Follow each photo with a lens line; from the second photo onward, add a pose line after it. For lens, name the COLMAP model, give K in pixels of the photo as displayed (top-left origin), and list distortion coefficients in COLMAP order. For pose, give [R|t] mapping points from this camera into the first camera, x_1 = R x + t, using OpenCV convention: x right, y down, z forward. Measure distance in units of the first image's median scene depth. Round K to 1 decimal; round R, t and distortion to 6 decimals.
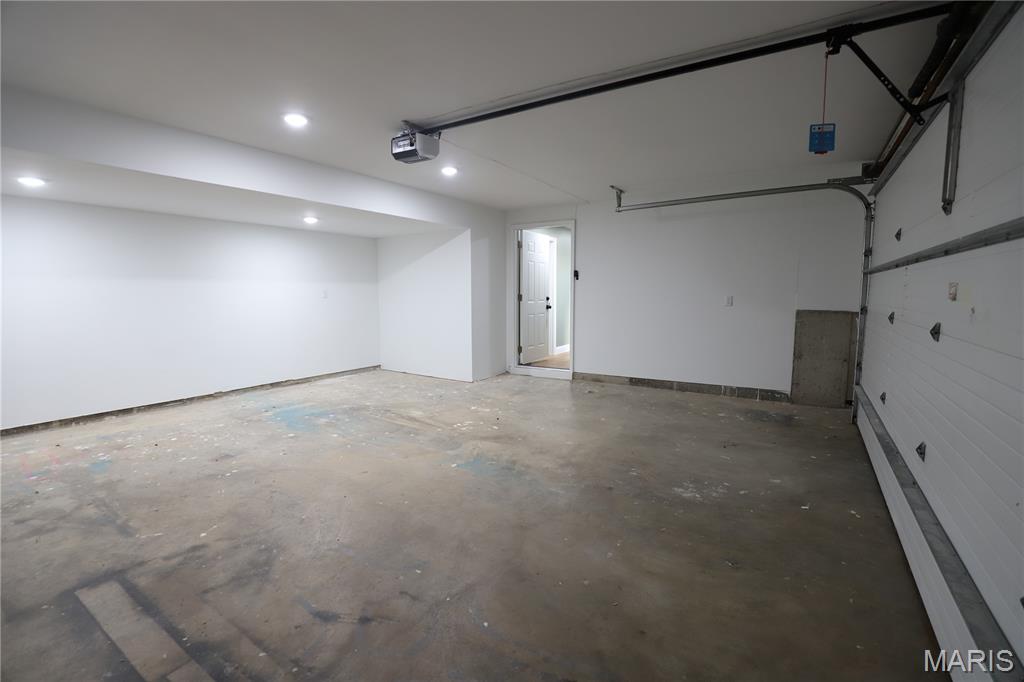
lens RADIAL K [[469.0, 0, 512.0], [0, 469.0, 341.0], [0, 0, 1]] dist [-0.034827, 0.007111]
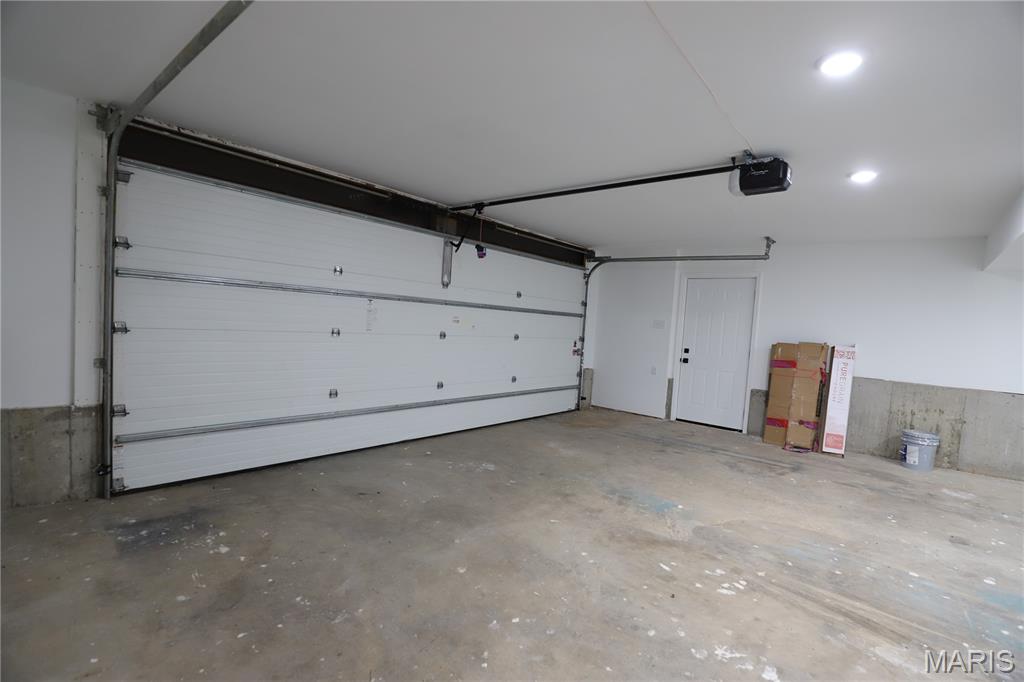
lens RADIAL K [[469.0, 0, 512.0], [0, 469.0, 341.0], [0, 0, 1]] dist [-0.034827, 0.007111]
pose [[-0.987475, -0.064570, 0.143960, 0.104867], [-0.043606, 0.988574, 0.144289, -0.200740], [-0.151632, 0.136205, -0.979008, 1.857959]]
